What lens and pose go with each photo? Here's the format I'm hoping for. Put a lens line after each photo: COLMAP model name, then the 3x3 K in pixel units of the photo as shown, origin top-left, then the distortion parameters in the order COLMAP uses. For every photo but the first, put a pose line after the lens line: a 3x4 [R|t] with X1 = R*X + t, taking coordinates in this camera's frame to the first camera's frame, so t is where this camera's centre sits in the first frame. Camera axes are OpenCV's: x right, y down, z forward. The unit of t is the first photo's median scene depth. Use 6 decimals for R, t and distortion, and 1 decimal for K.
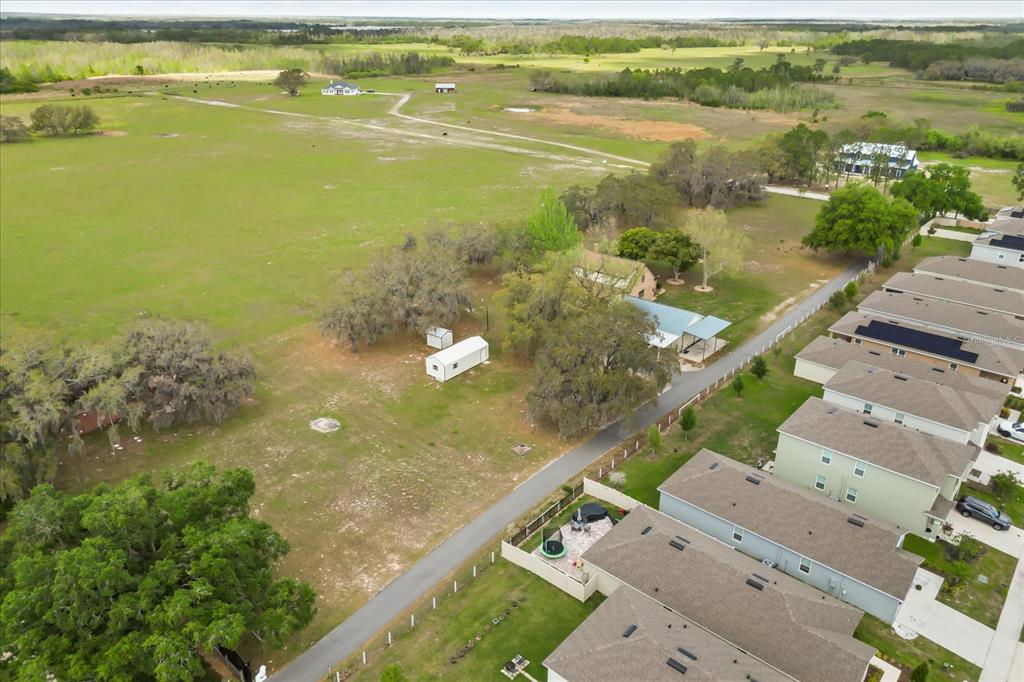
lens RADIAL K [[707.8, 0, 512.0], [0, 707.8, 341.0], [0, 0, 1]] dist [0.009175, 0.002696]
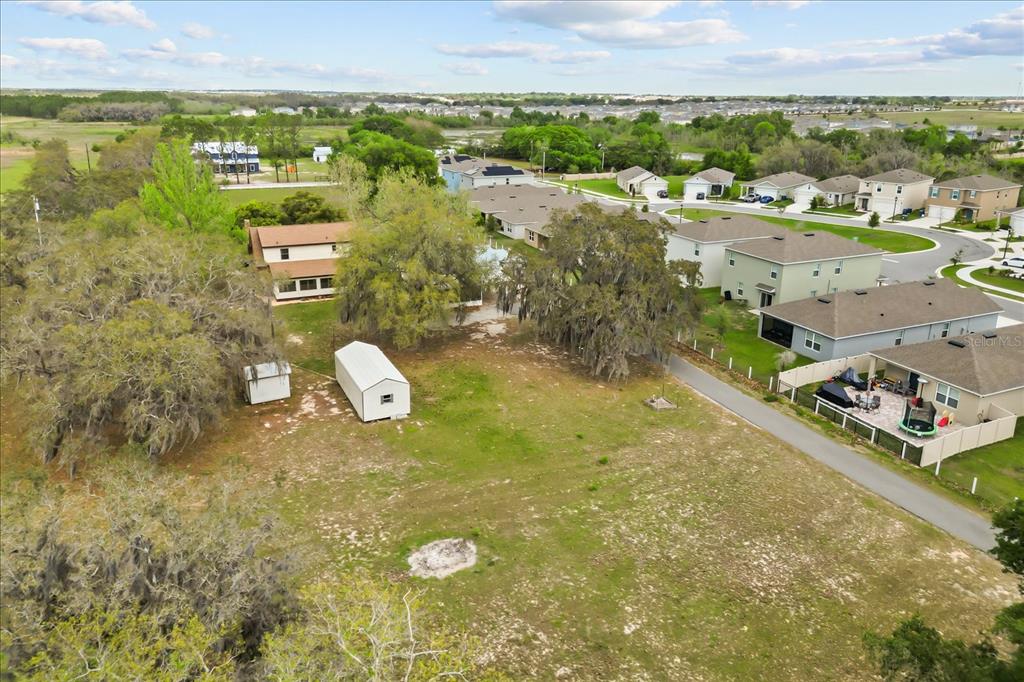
lens RADIAL K [[707.8, 0, 512.0], [0, 707.8, 341.0], [0, 0, 1]] dist [0.009175, 0.002696]
pose [[0.417857, -0.295068, 0.859262, -0.558305], [0.369773, 0.919143, 0.135811, -0.042656], [-0.829858, 0.260982, 0.493178, 0.705178]]
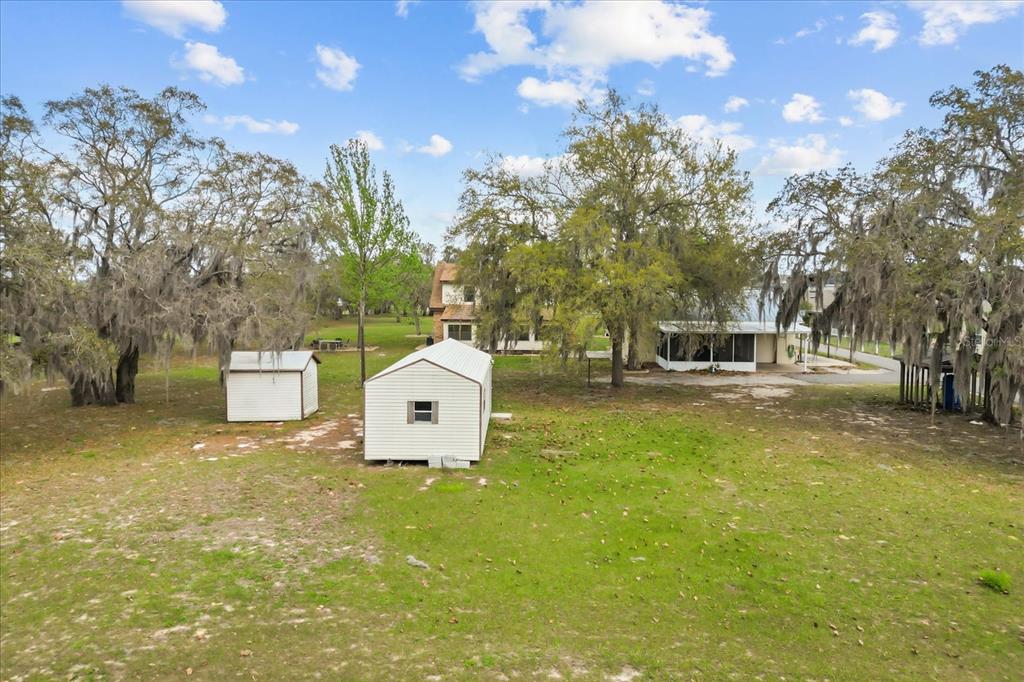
lens RADIAL K [[707.8, 0, 512.0], [0, 707.8, 341.0], [0, 0, 1]] dist [0.009175, 0.002696]
pose [[0.781243, -0.029305, 0.623539, -0.242503], [0.251985, 0.928699, -0.272069, 0.091259], [-0.571107, 0.369675, 0.732924, 0.887735]]
